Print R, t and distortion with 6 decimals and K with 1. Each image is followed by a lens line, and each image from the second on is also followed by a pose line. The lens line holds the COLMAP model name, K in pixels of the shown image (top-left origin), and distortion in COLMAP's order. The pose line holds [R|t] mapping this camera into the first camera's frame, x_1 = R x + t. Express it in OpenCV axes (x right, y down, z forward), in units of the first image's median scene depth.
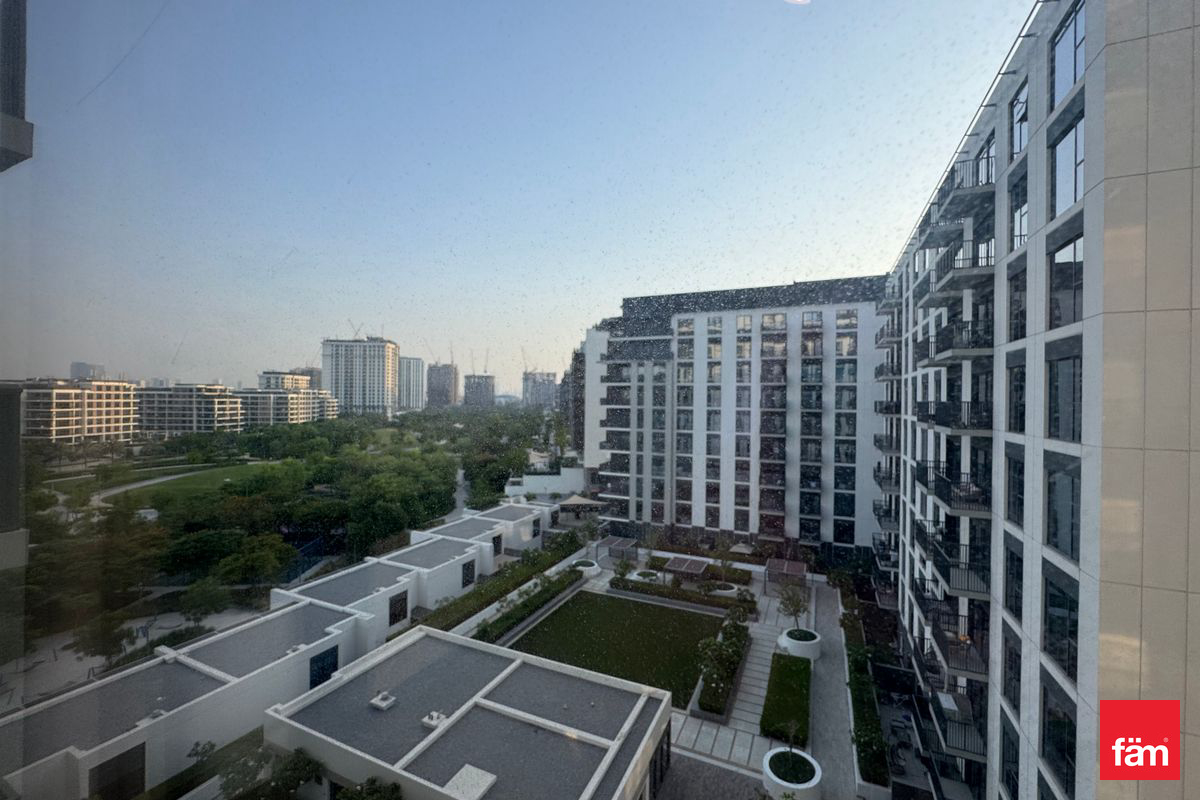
lens RADIAL K [[484.2, 0, 607.3], [0, 484.2, 398.0], [0, 0, 1]] dist [-0.005842, -0.000498]
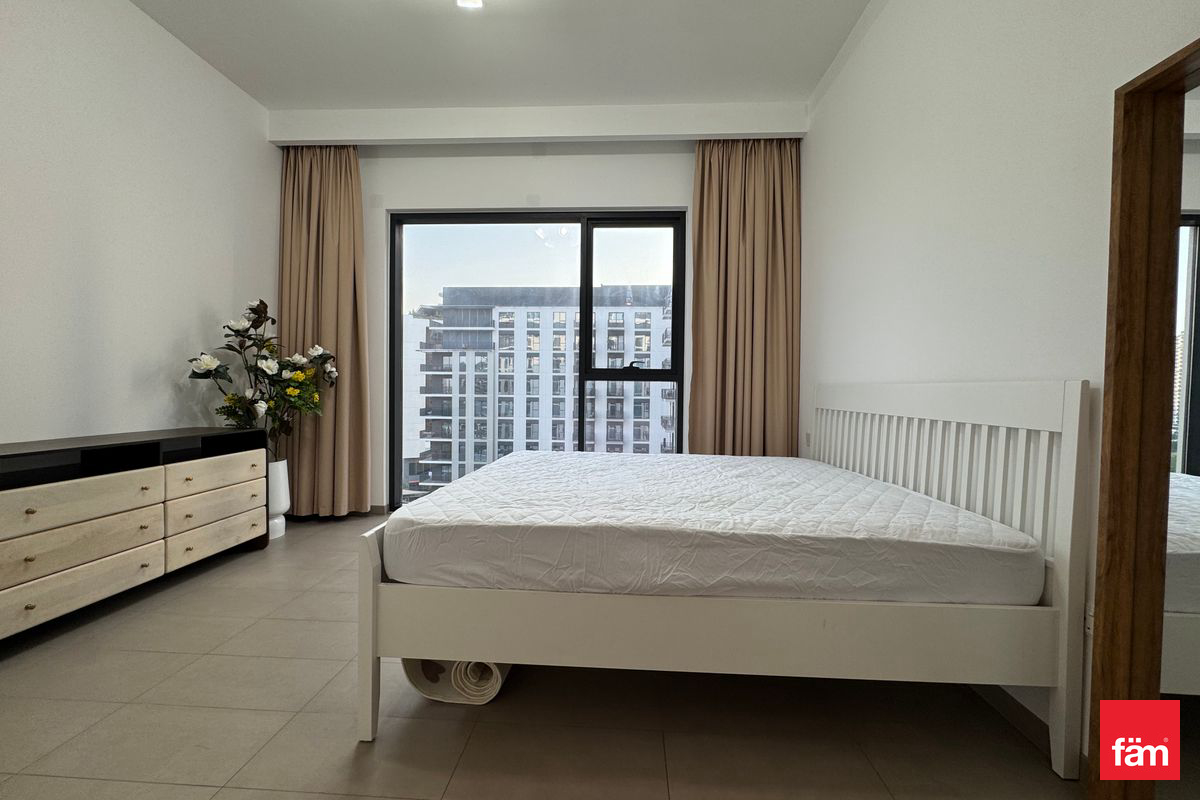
lens RADIAL K [[484.2, 0, 600.7], [0, 484.2, 400.5], [0, 0, 1]] dist [-0.005842, -0.000498]
pose [[0.937724, -0.009434, 0.347253, -0.020687], [-0.000189, 0.999617, 0.027669, 0.002002], [-0.347381, -0.026012, 0.937363, -0.103251]]
